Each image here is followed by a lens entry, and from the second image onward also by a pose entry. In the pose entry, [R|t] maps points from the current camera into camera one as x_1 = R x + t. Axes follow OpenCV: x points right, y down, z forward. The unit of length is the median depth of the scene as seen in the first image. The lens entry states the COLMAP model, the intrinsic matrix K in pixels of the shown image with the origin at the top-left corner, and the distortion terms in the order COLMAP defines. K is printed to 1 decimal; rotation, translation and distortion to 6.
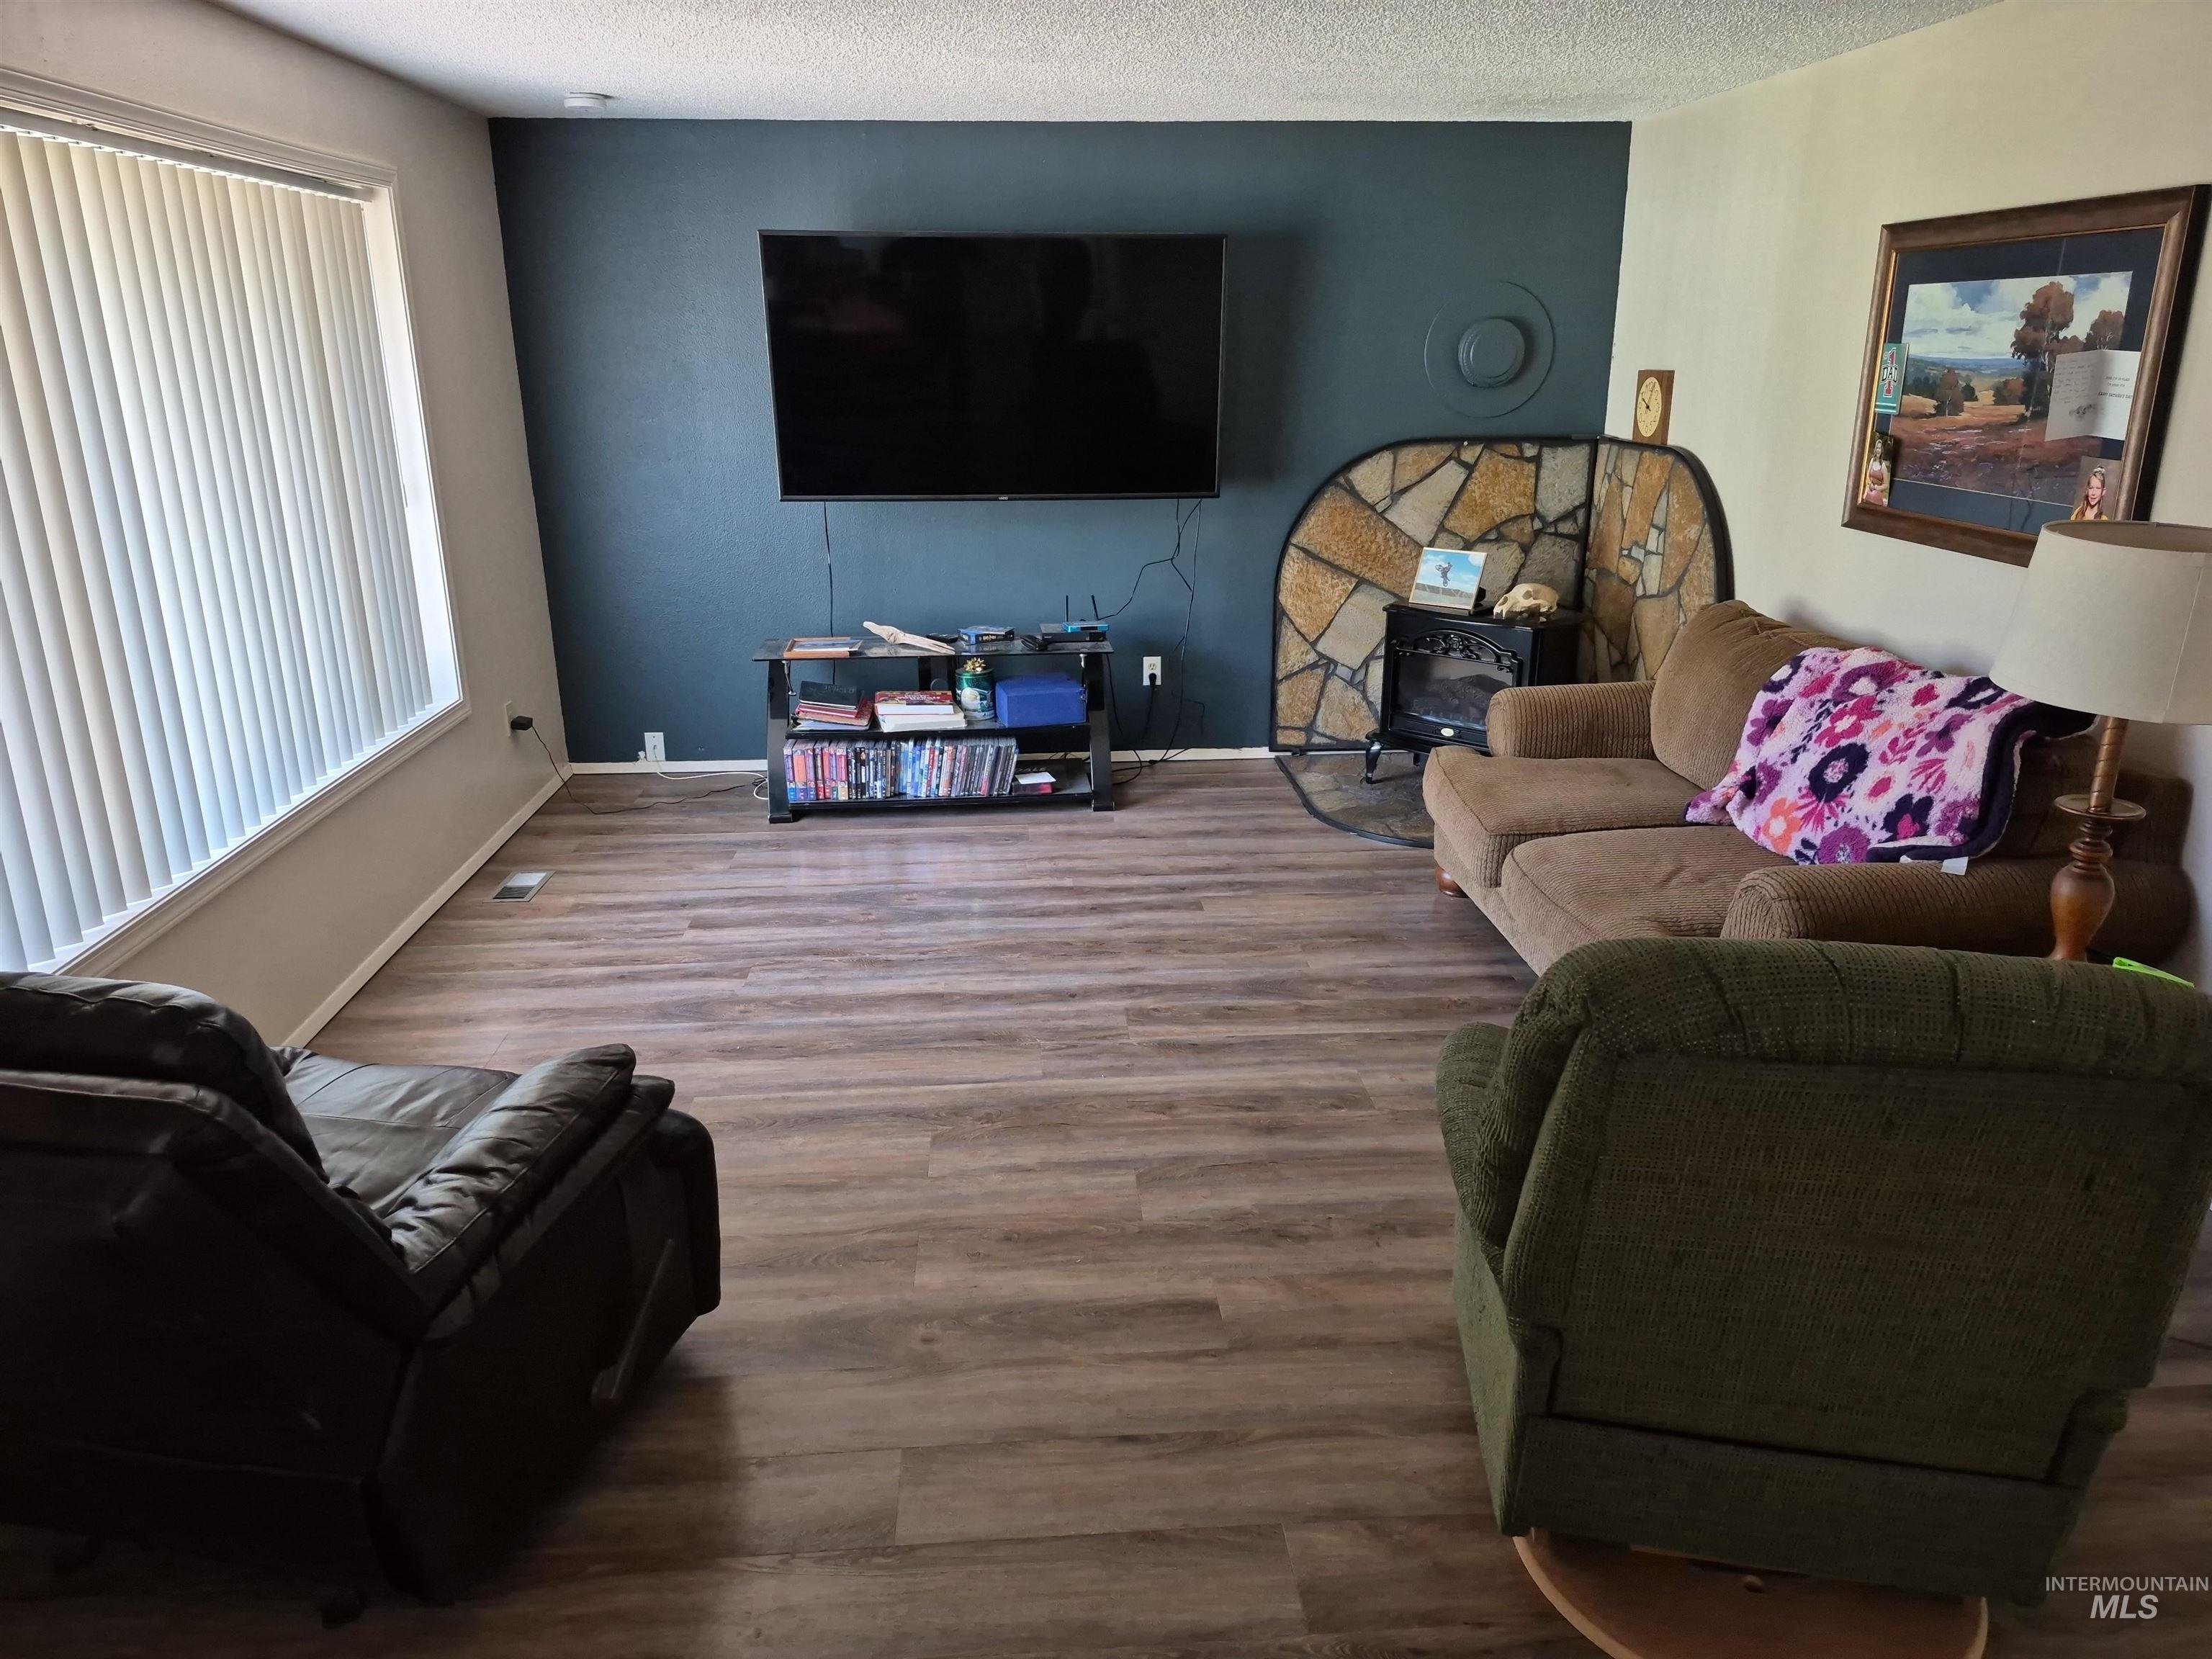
lens RADIAL K [[1501.2, 0, 1120.7], [0, 1501.2, 839.3], [0, 0, 1]] dist [0.079151, -0.087265]
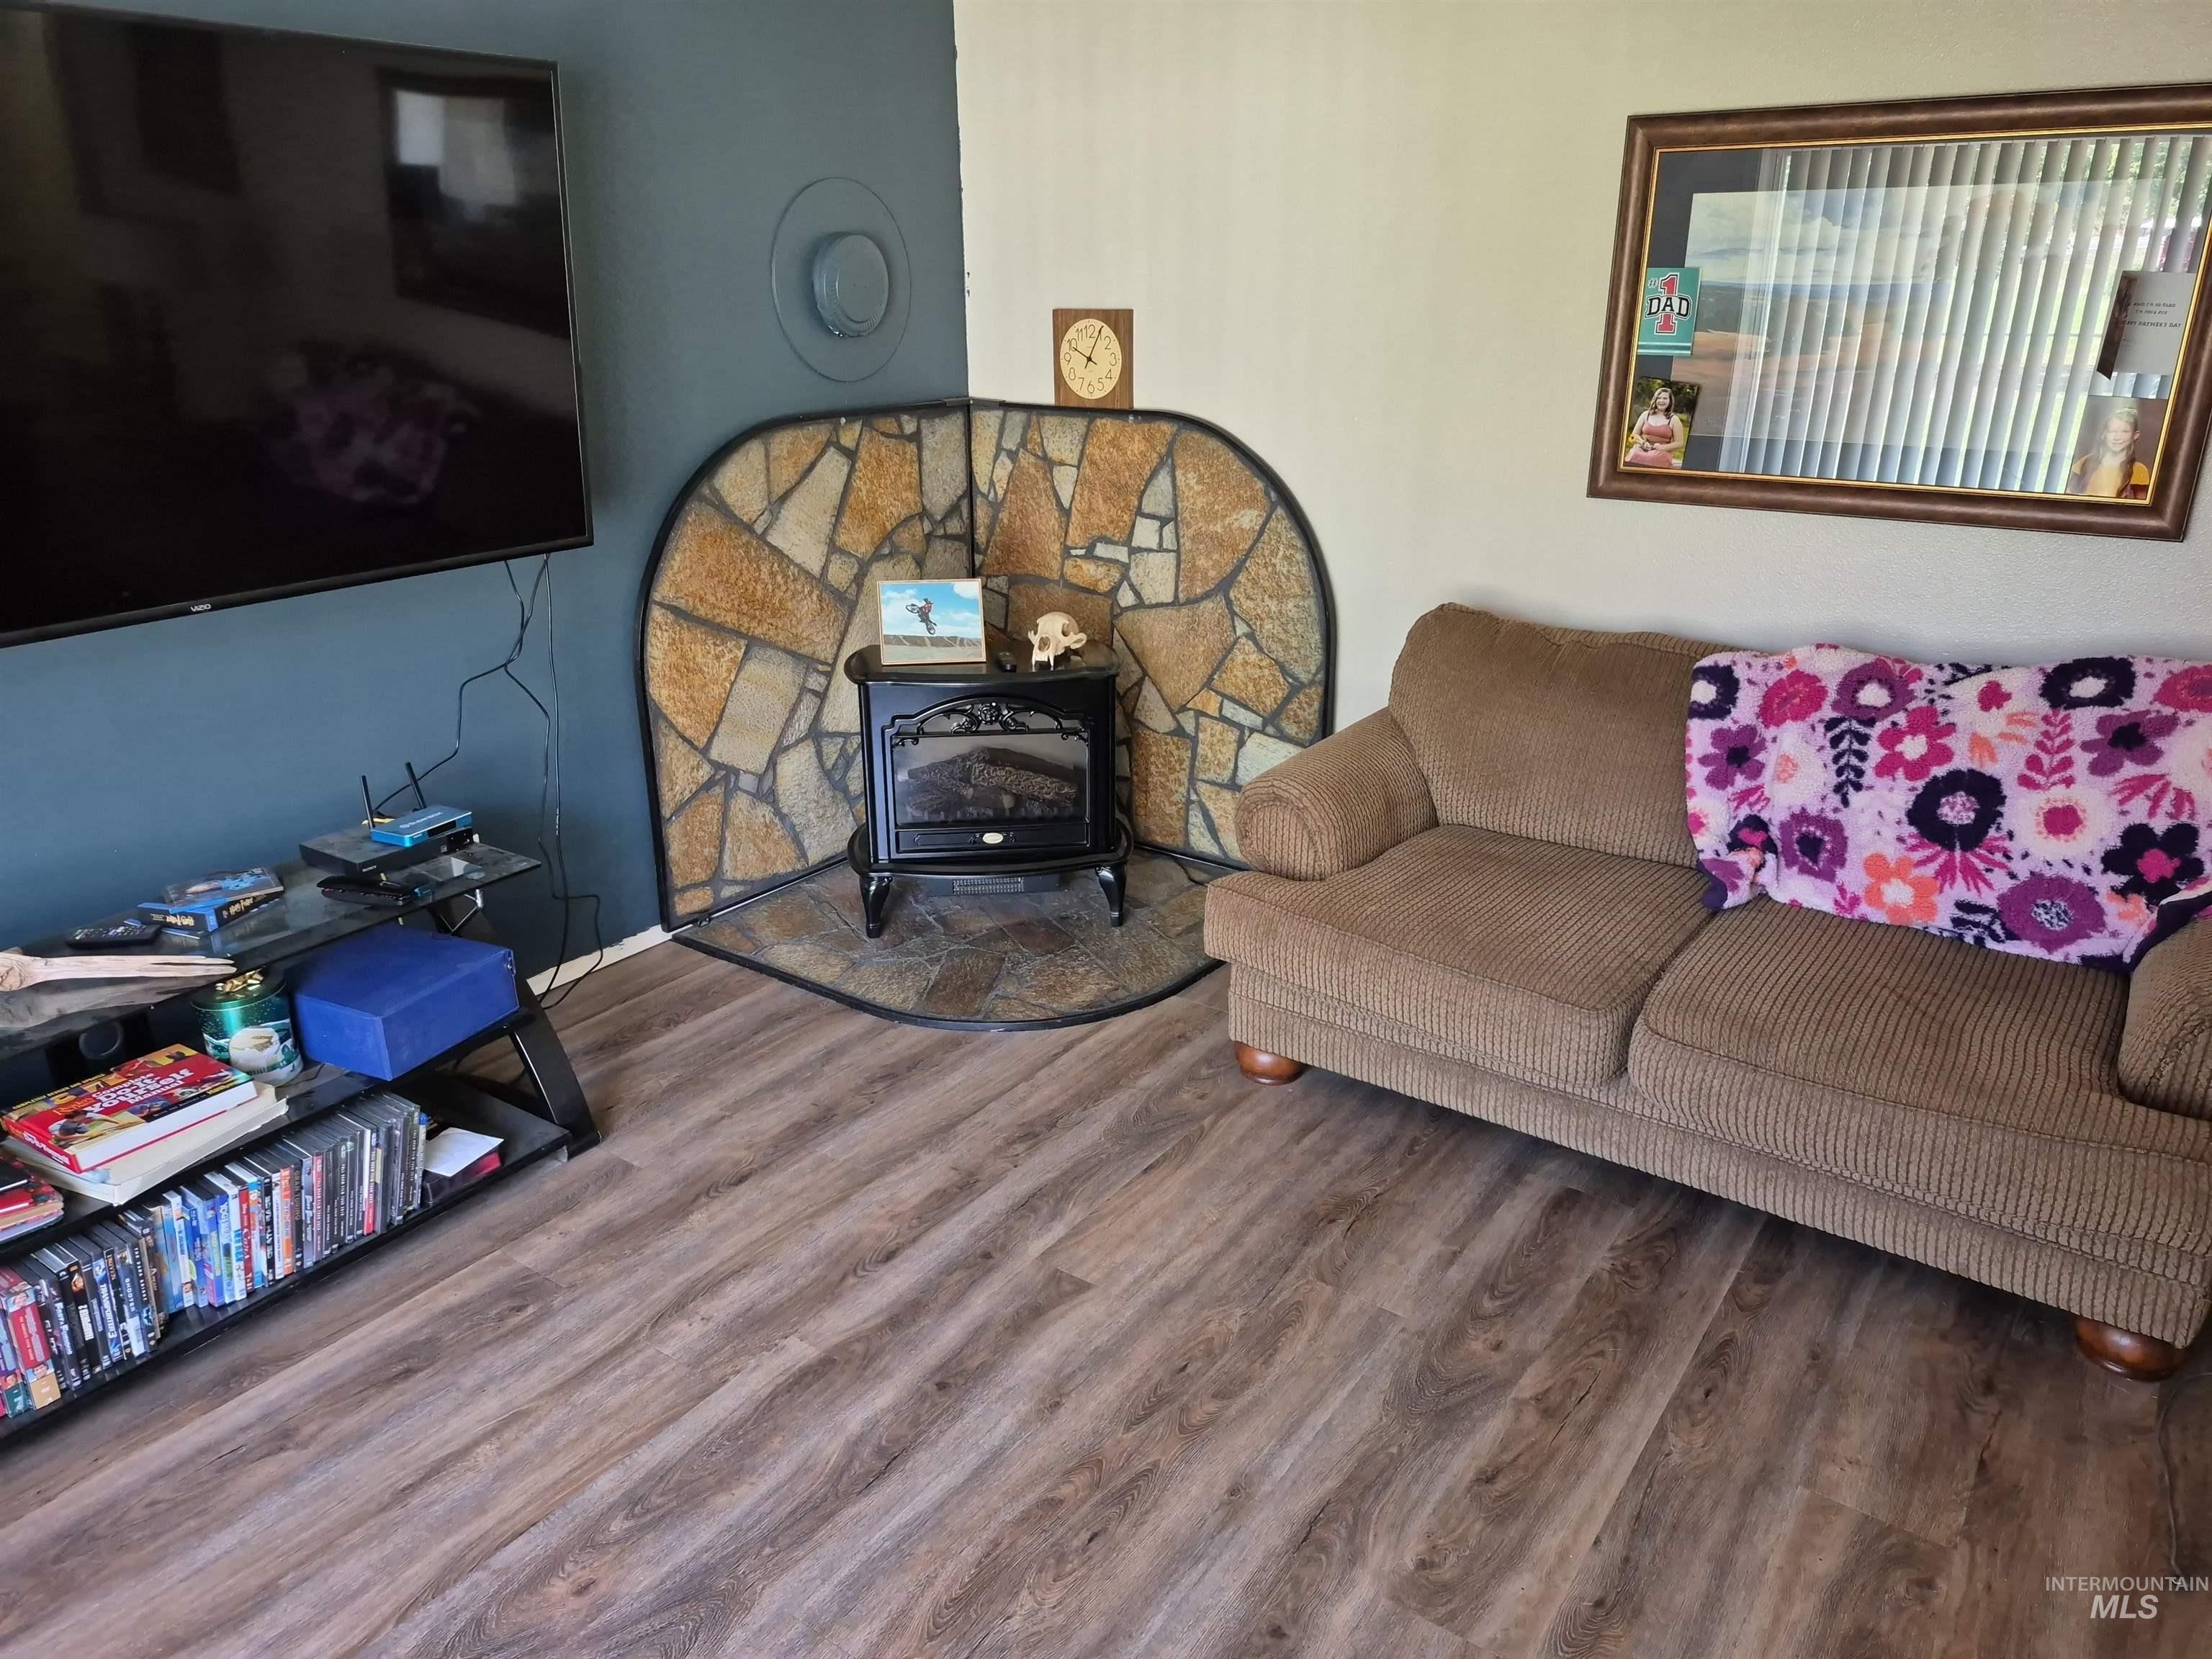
lens RADIAL K [[1501.2, 0, 1102.3], [0, 1501.2, 844.3], [0, 0, 1]] dist [0.079151, -0.087265]
pose [[0.646891, -0.270979, 0.712813, -0.269259], [0.241251, 0.959448, 0.145798, -0.172350], [-0.723415, 0.077651, 0.686032, 0.533779]]
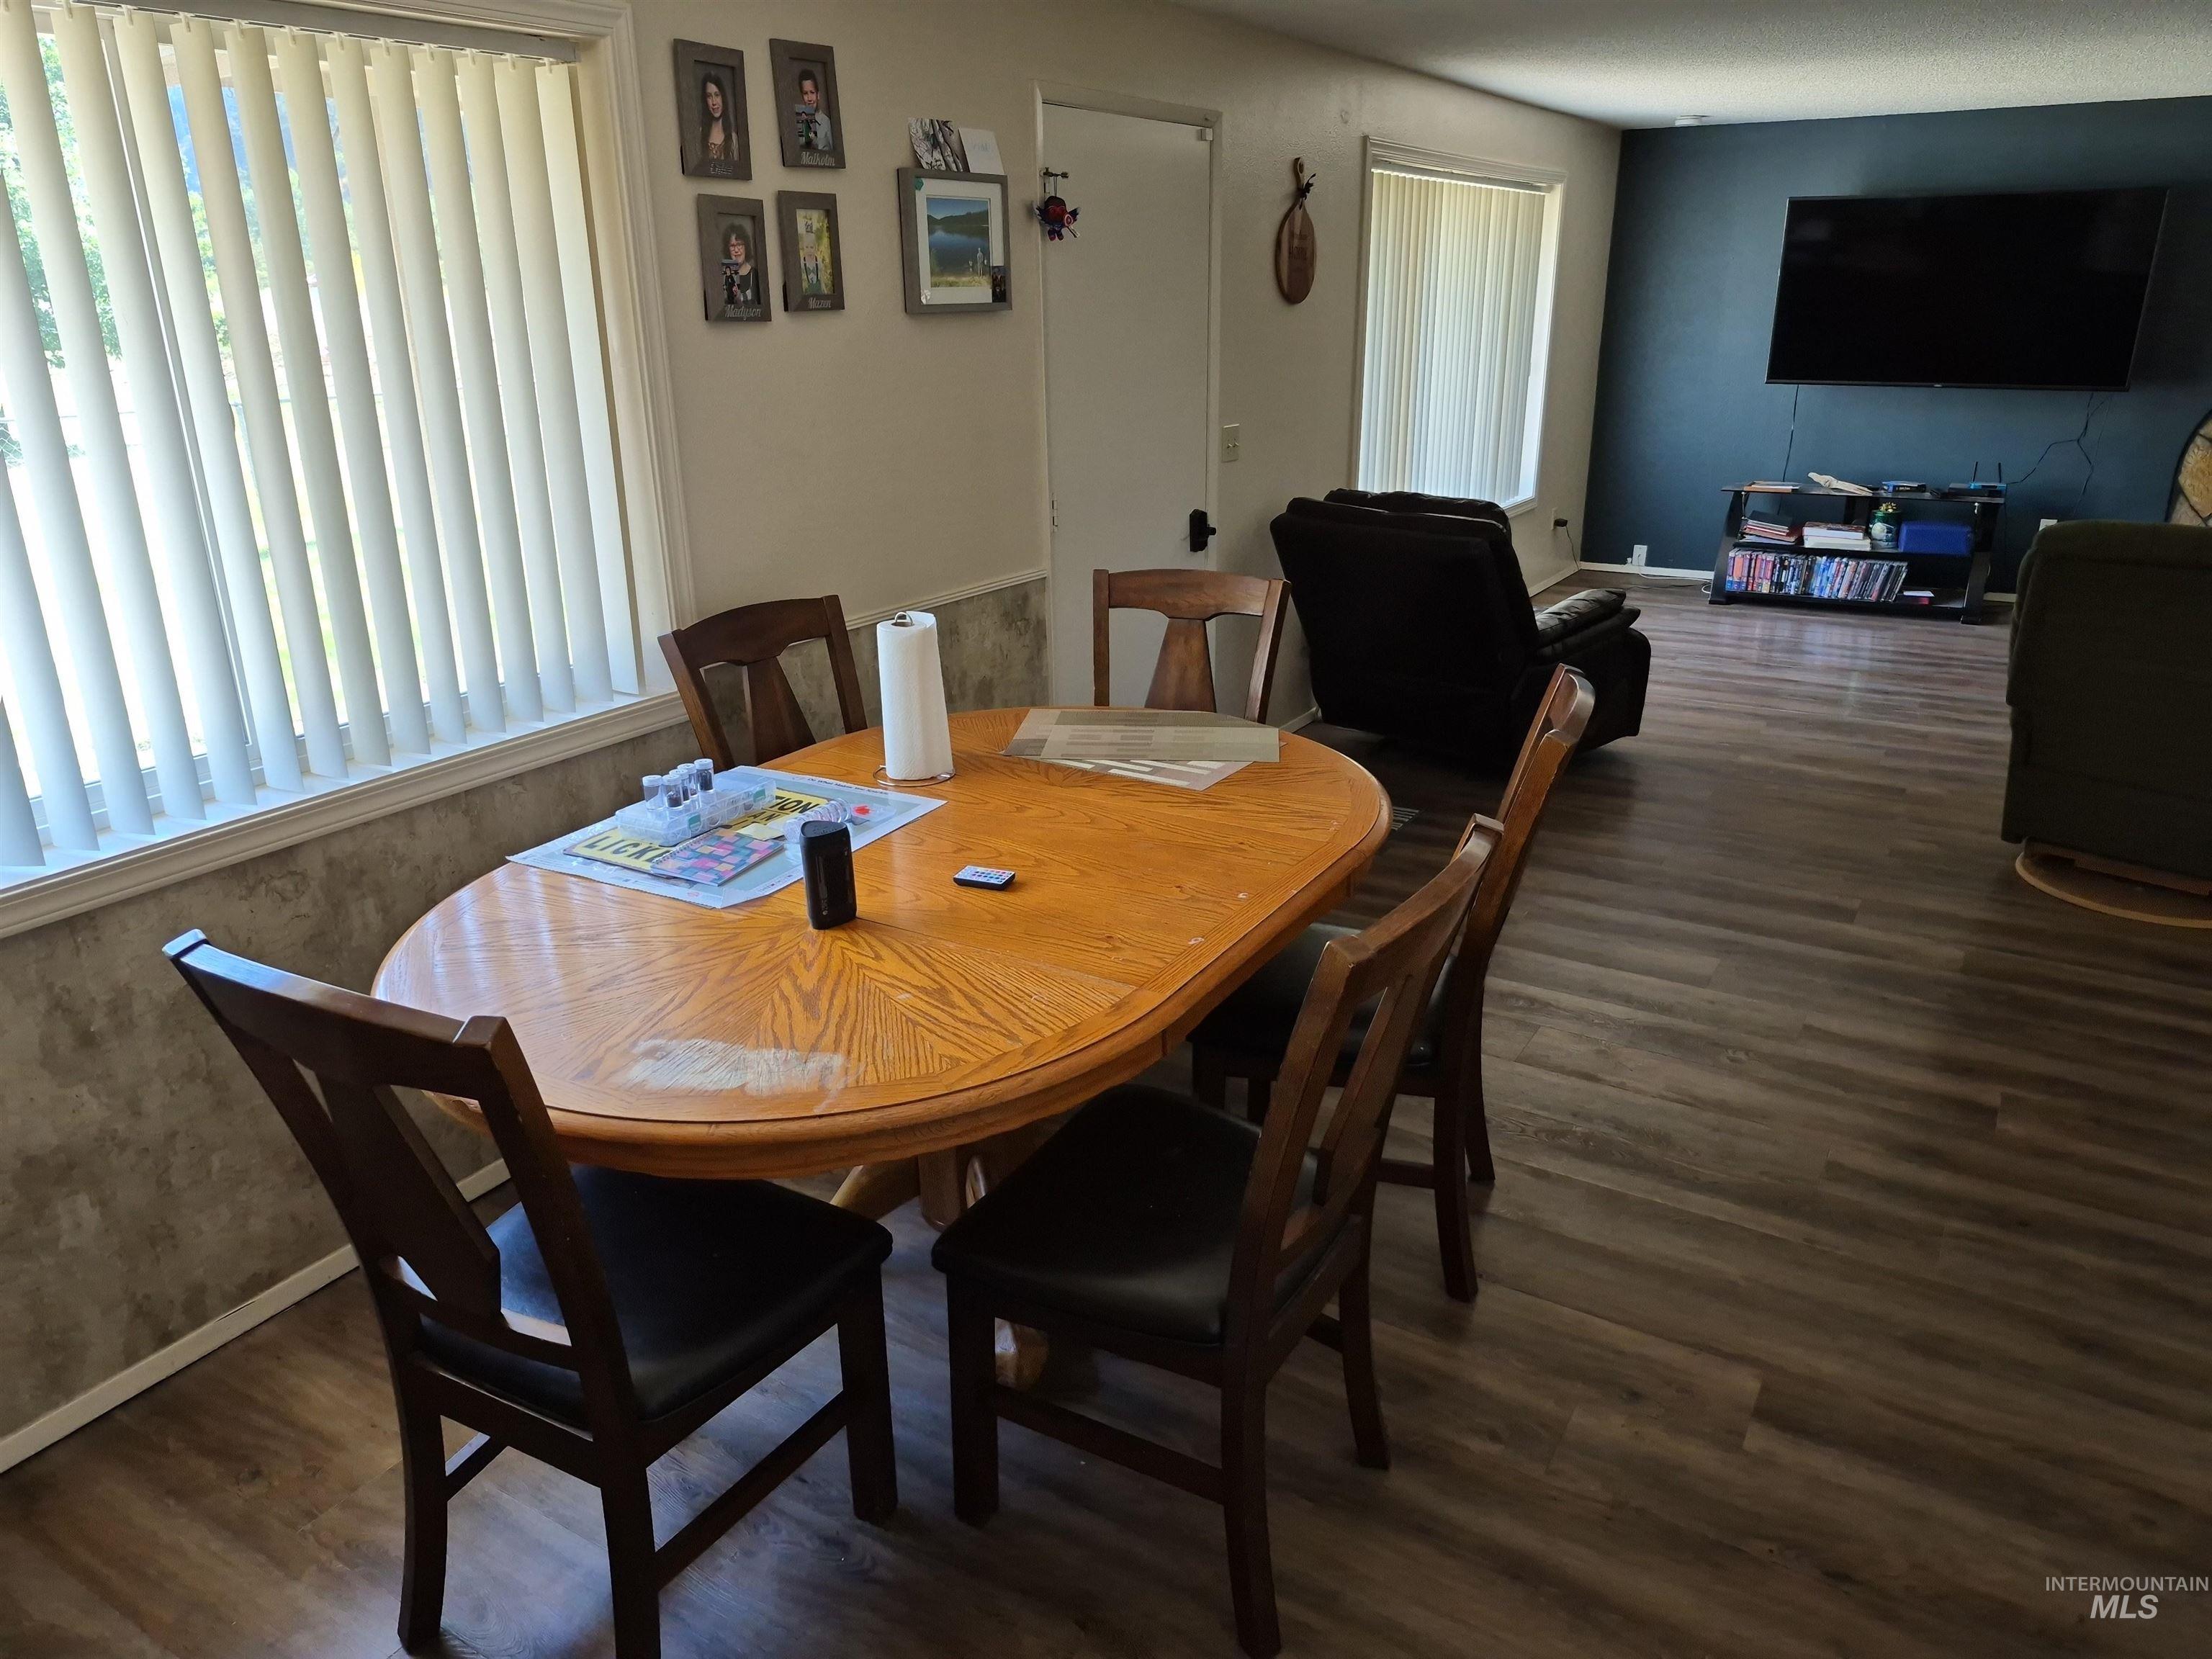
lens RADIAL K [[1501.2, 0, 1135.9], [0, 1501.2, 826.6], [0, 0, 1]] dist [0.079151, -0.087265]
pose [[0.815869, 0.191591, -0.545574, 0.171196], [-0.177197, 0.980959, 0.079501, 0.196615], [0.550417, 0.031812, 0.834283, -0.573366]]
